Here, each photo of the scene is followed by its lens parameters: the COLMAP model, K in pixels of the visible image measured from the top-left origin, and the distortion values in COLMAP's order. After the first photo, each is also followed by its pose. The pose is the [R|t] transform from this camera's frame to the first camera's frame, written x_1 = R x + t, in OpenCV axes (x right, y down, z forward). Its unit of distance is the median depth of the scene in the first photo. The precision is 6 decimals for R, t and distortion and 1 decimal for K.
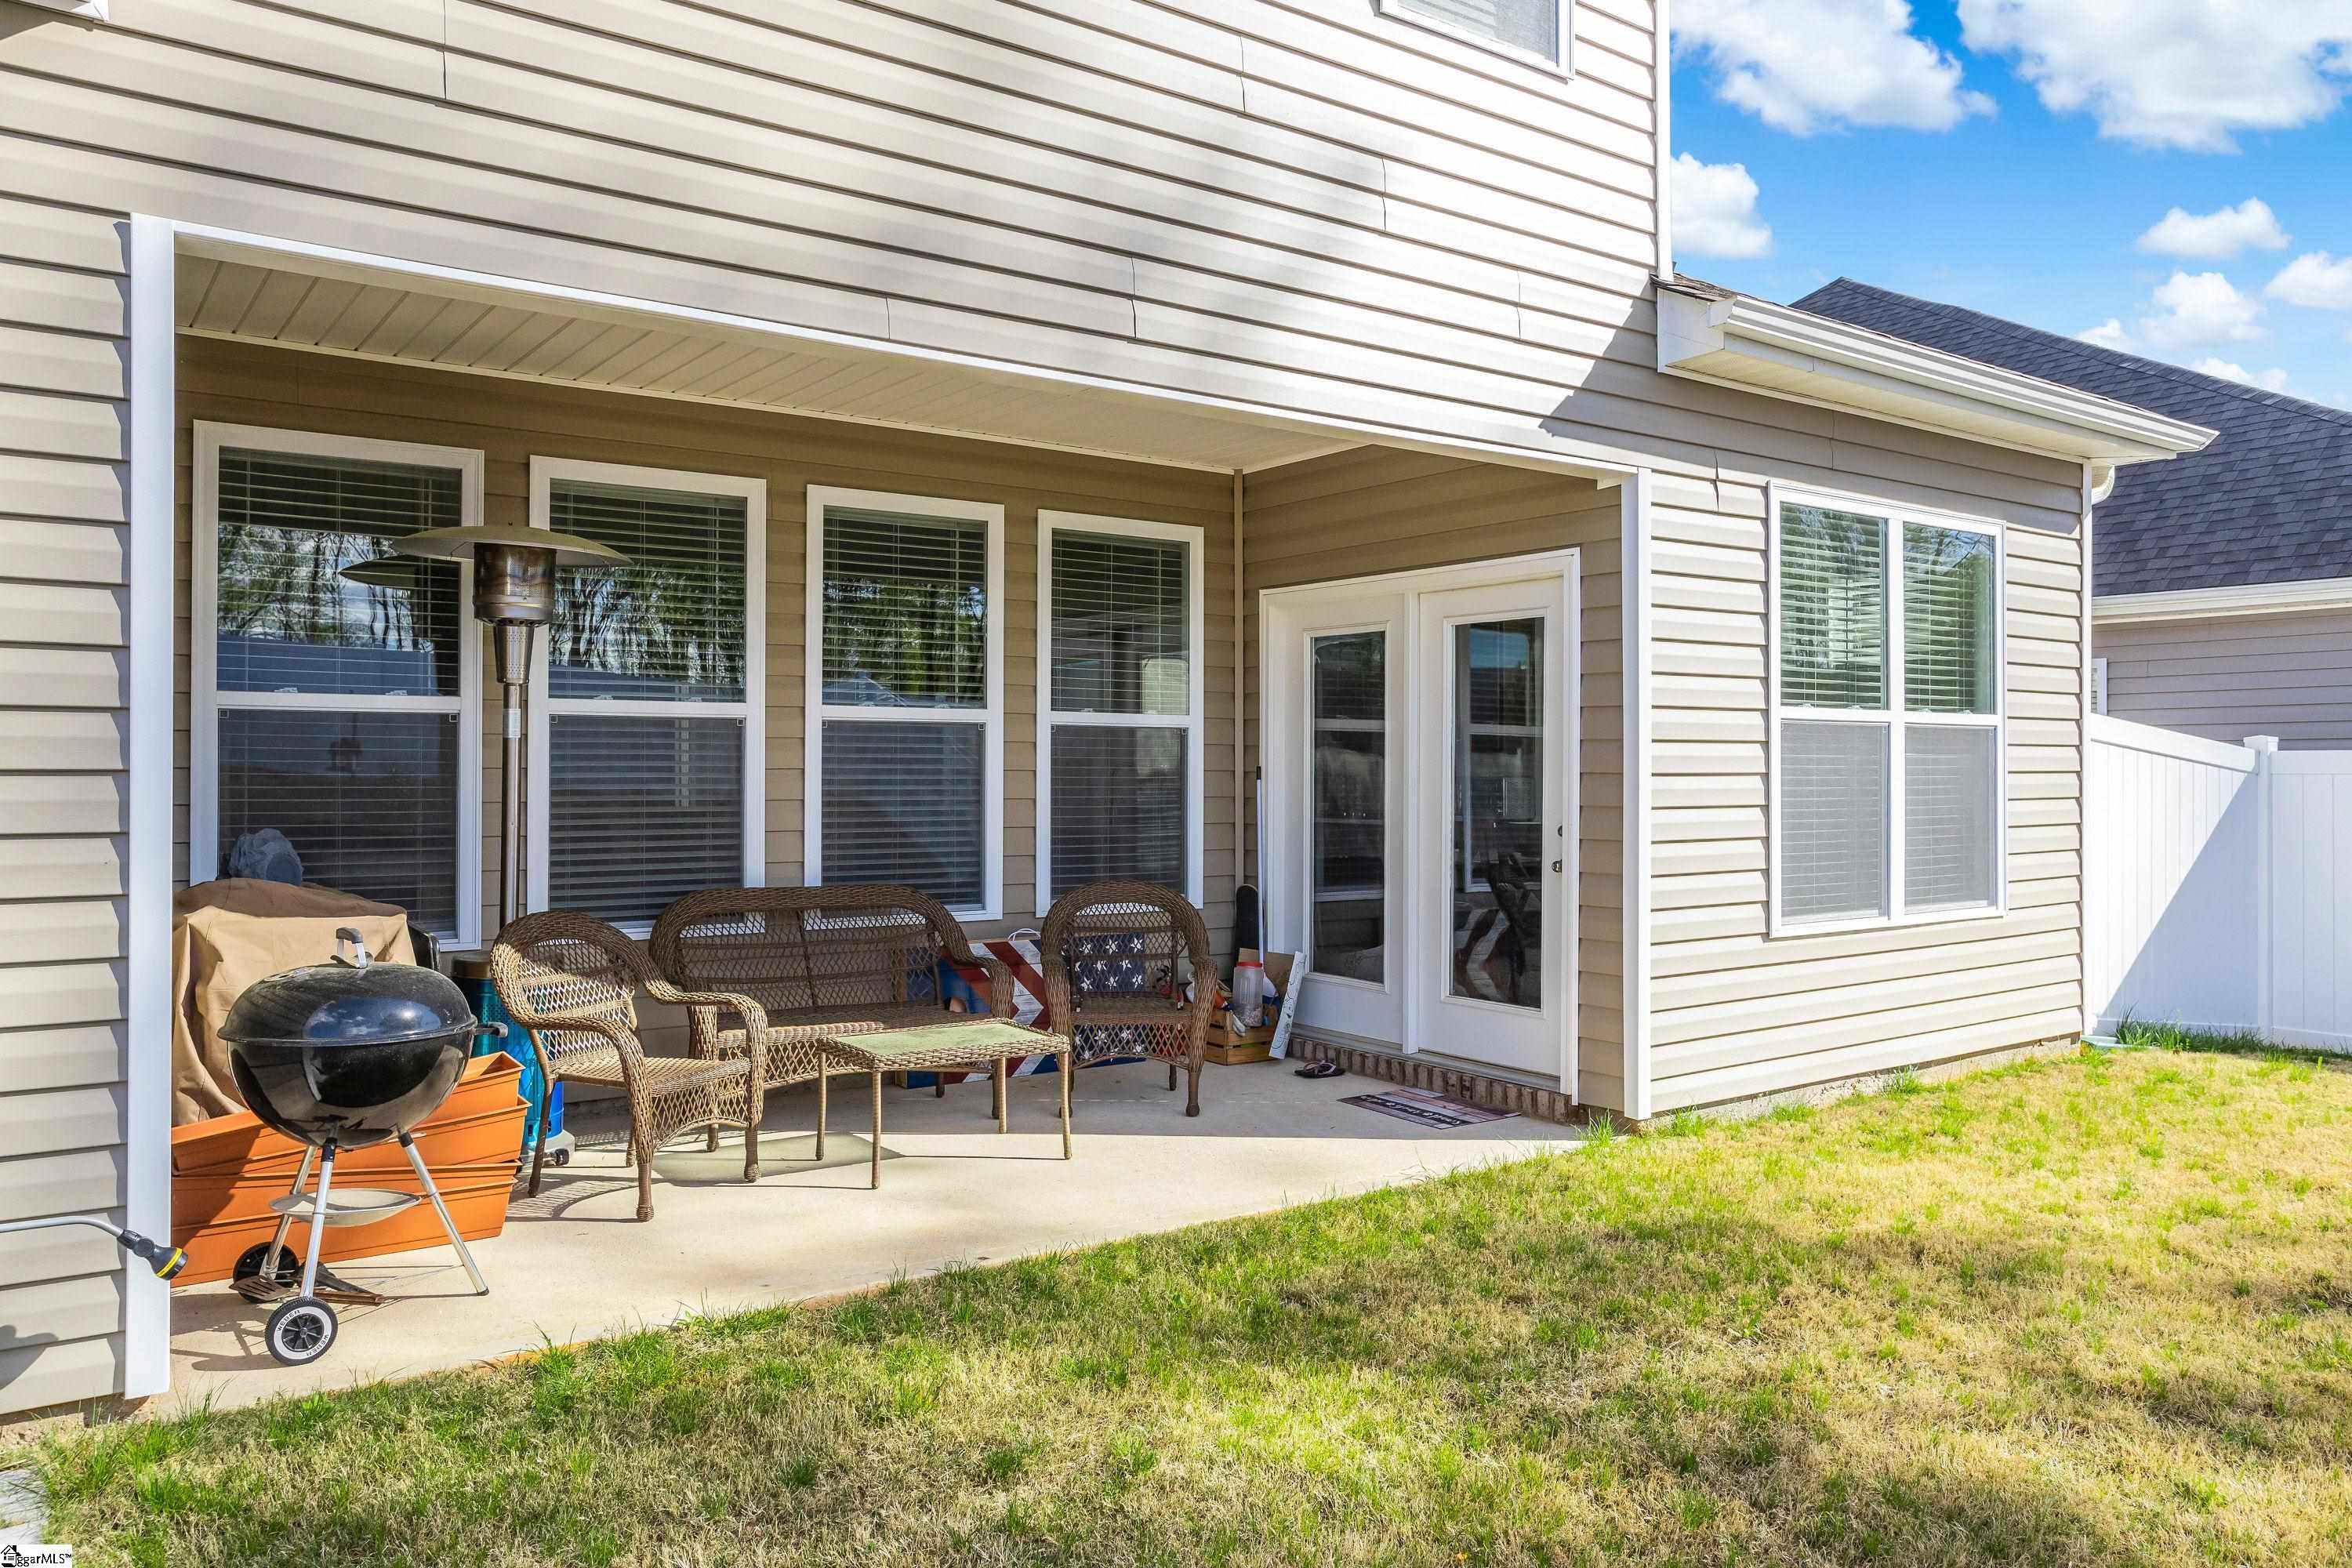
lens RADIAL K [[1643.0, 0, 1114.5], [0, 1643.0, 772.1], [0, 0, 1]] dist [-0.005825, -0.001586]
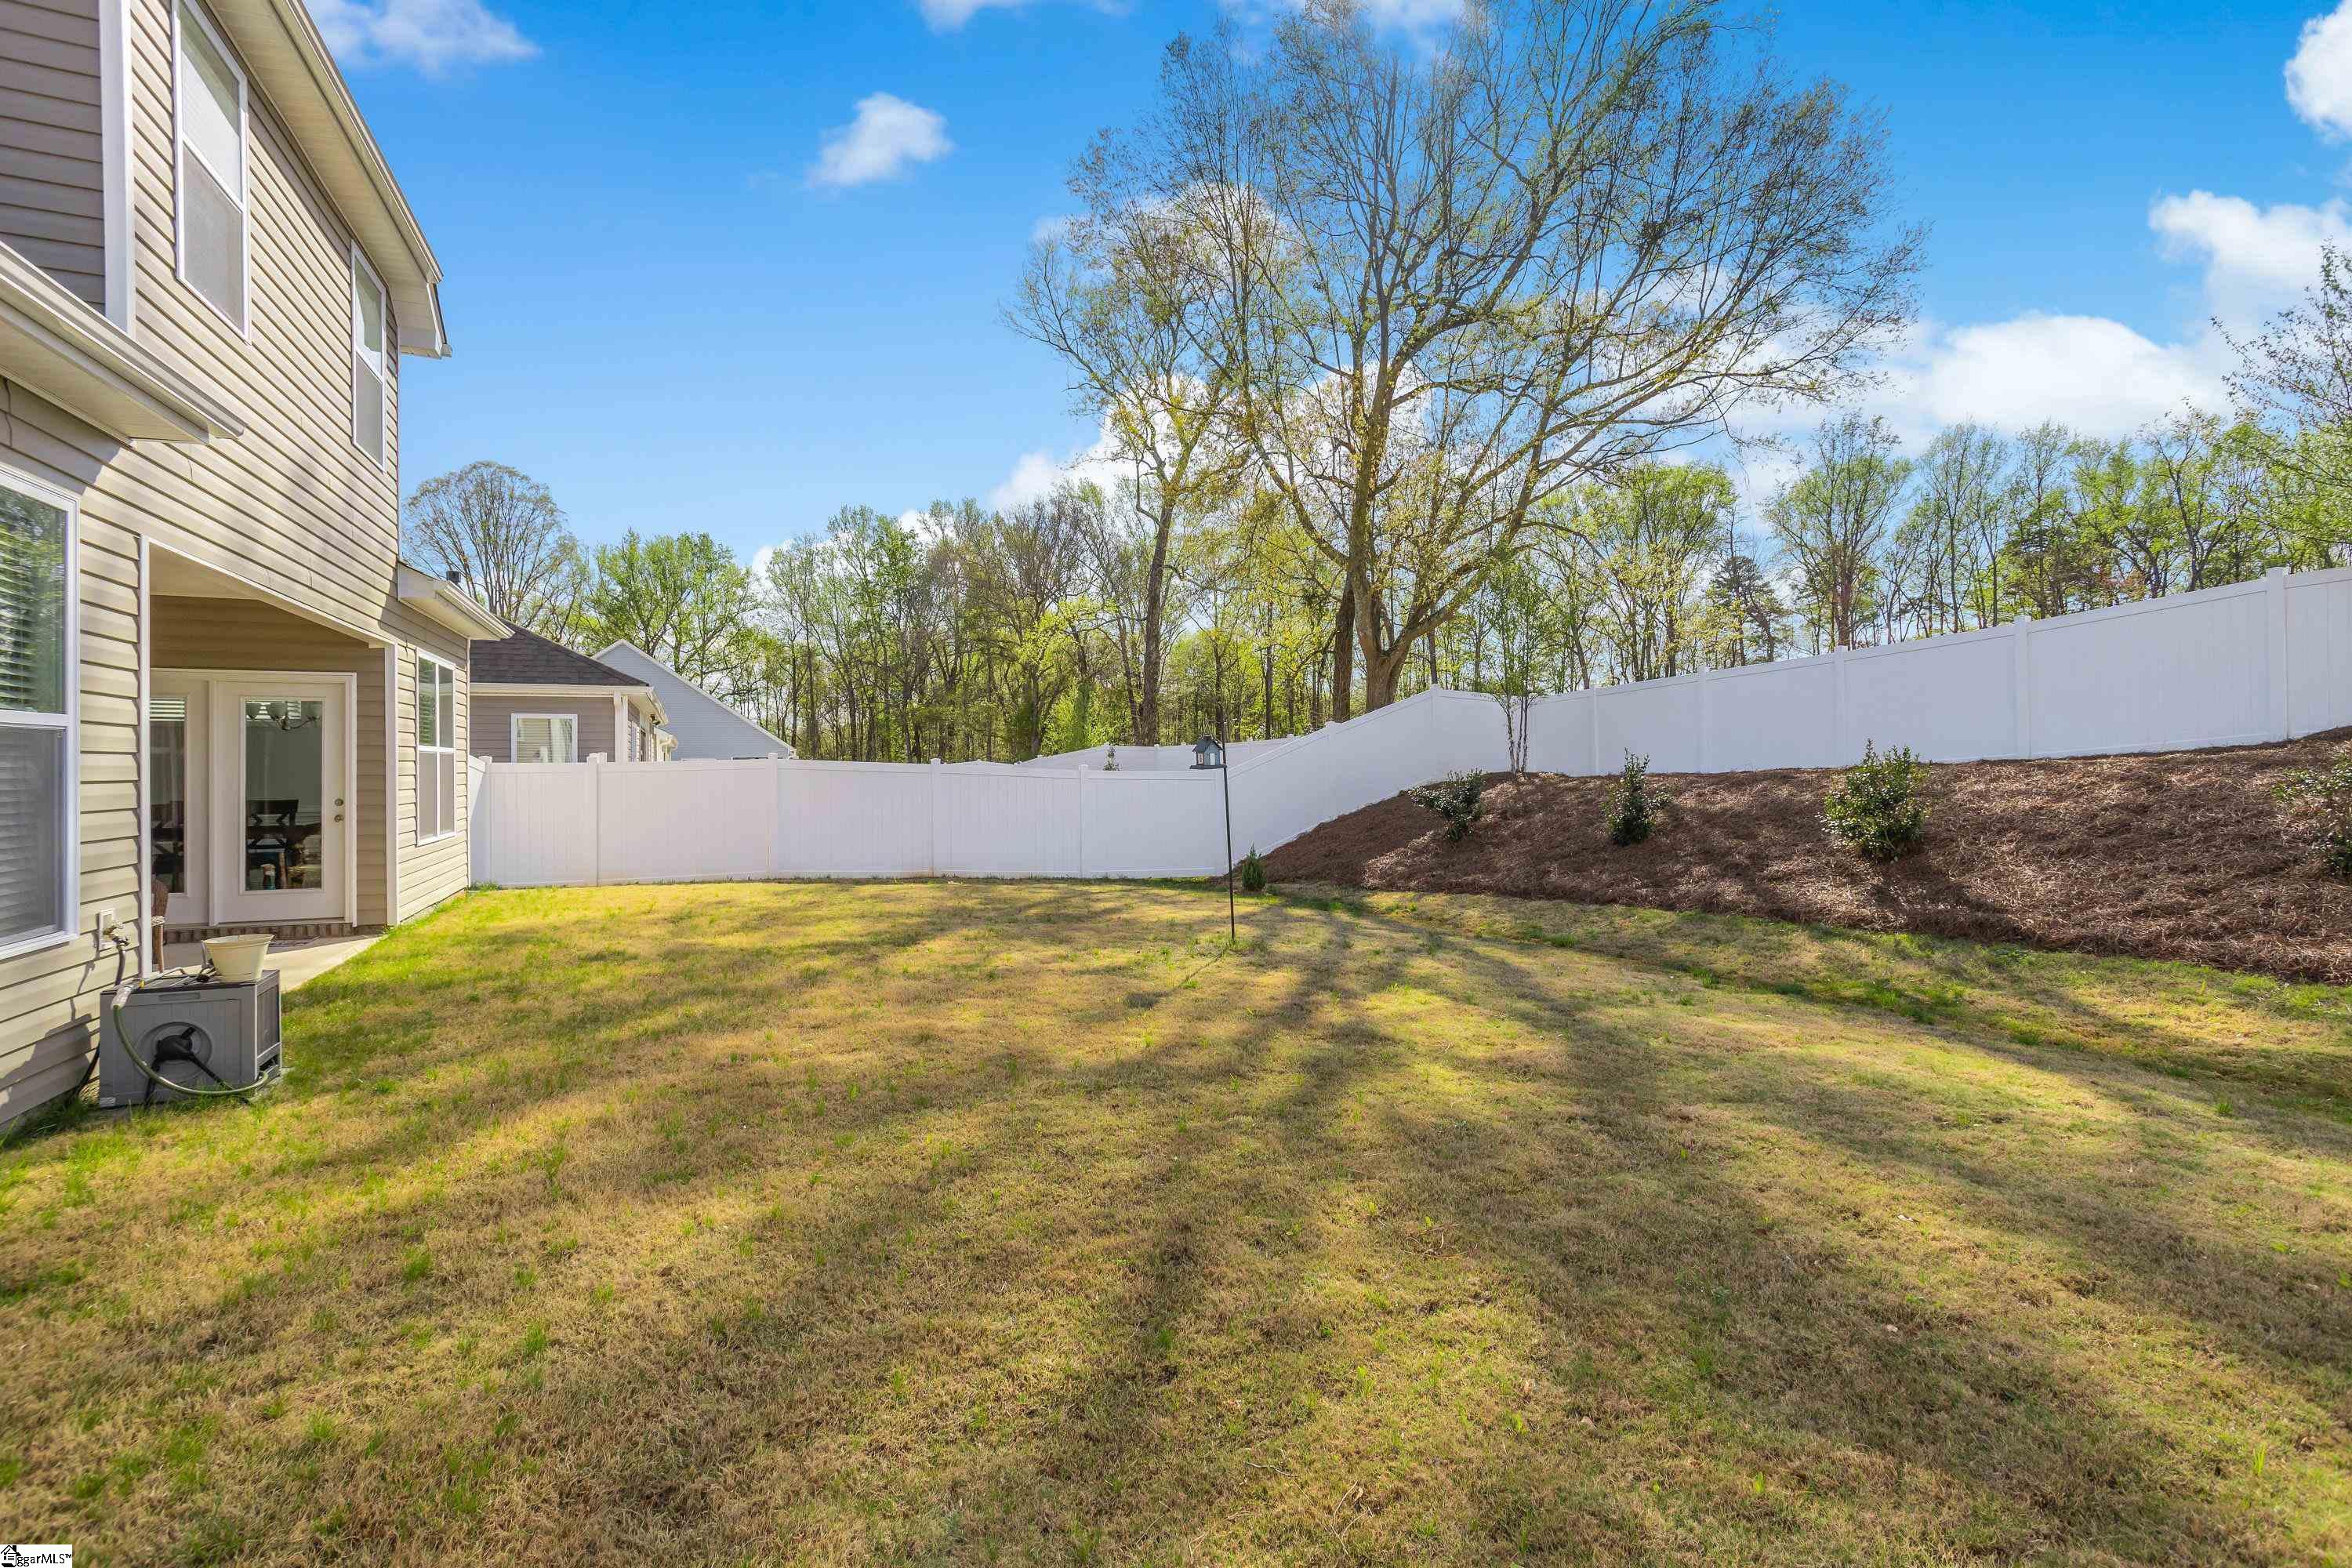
lens RADIAL K [[1145.3, 0, 1162.8], [0, 1145.3, 785.5], [0, 0, 1]] dist [-0.057834, 0.028702]
pose [[0.204118, -0.014237, 0.978843, -0.843356], [-0.000778, 0.999892, 0.014706, -0.007415], [-0.978946, -0.003763, 0.204085, -0.317131]]
